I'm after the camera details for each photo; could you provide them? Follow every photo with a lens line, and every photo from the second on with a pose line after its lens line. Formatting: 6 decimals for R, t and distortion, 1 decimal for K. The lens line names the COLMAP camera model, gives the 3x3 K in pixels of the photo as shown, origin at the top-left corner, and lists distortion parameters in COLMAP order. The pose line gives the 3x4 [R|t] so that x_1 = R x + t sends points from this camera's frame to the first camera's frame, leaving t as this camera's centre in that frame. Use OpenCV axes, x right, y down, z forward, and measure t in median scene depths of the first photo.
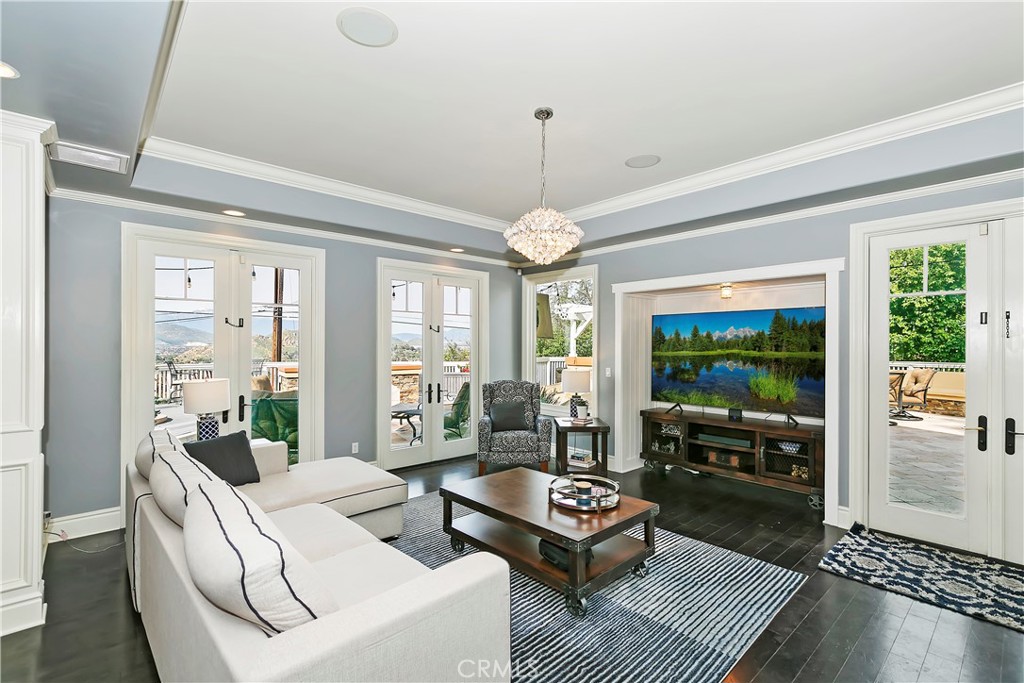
lens RADIAL K [[464.4, 0, 512.0], [0, 464.4, 341.5], [0, 0, 1]] dist [0.000629, -0.000604]
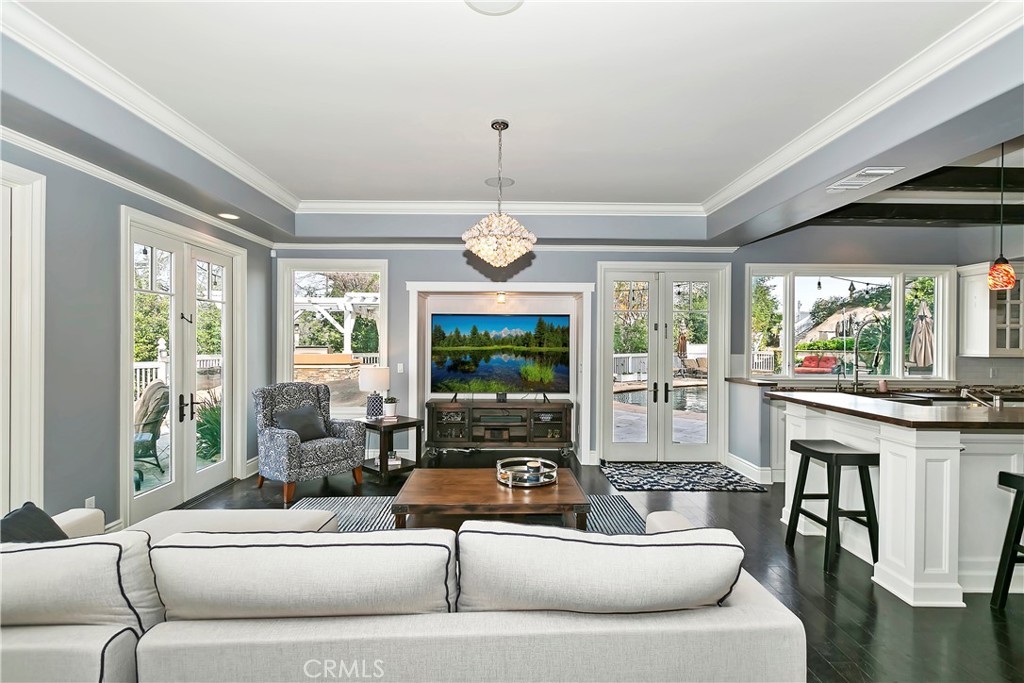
lens RADIAL K [[464.4, 0, 512.0], [0, 464.4, 341.5], [0, 0, 1]] dist [0.000629, -0.000604]
pose [[0.658431, 0.001135, 0.752640, -0.447976], [-0.010655, 0.999913, 0.007814, -0.002587], [-0.752566, -0.013164, 0.658386, 0.170116]]
